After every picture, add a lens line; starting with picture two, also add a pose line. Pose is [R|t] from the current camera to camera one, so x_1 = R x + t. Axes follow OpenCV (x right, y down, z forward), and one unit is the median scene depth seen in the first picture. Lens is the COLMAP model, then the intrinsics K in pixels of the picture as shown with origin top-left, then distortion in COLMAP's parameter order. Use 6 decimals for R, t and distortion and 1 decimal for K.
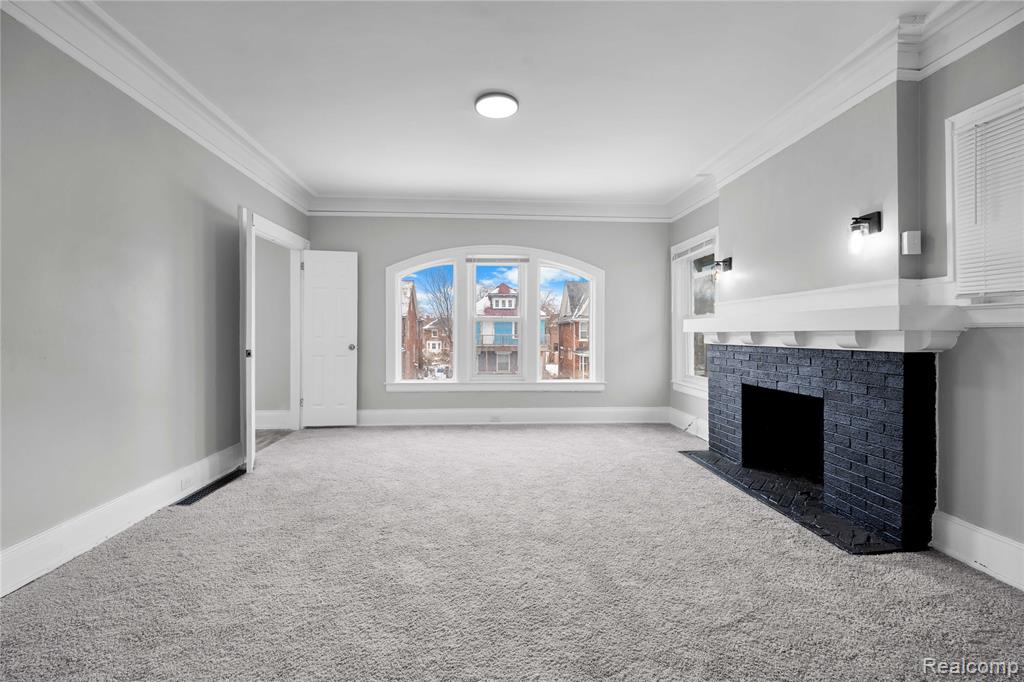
lens RADIAL K [[429.8, 0, 510.1], [0, 429.8, 337.2], [0, 0, 1]] dist [0.000787, 0.000029]
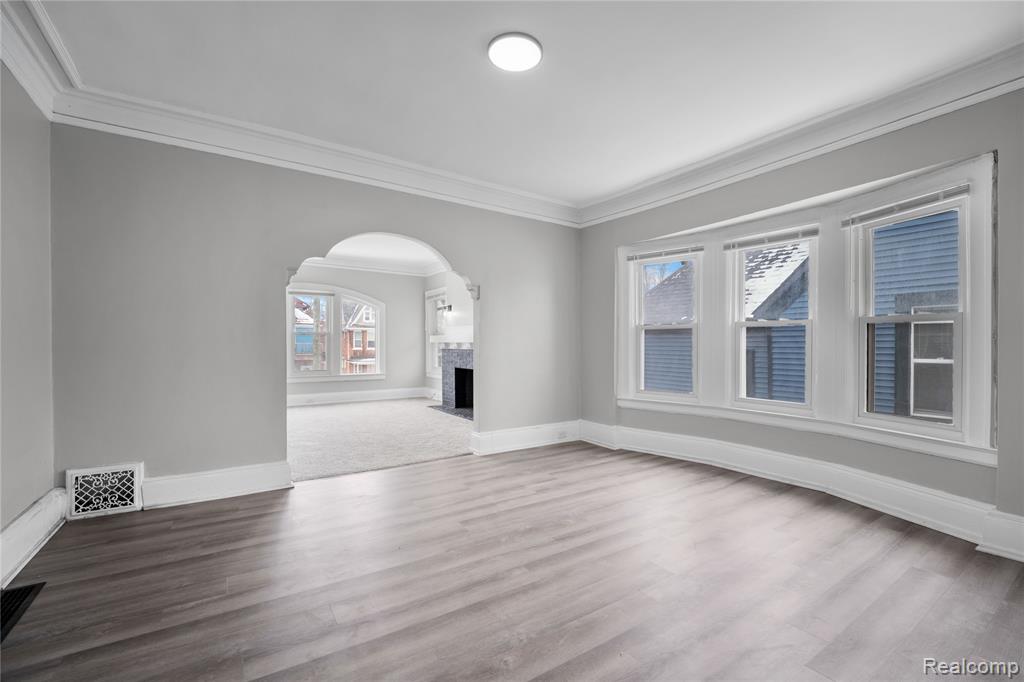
lens RADIAL K [[429.8, 0, 509.6], [0, 429.8, 345.2], [0, 0, 1]] dist [0.000787, 0.000029]
pose [[0.870514, -0.002156, 0.492140, -0.182871], [0.002863, 0.999996, -0.000682, 0.001711], [-0.492136, 0.002003, 0.870516, -0.688899]]
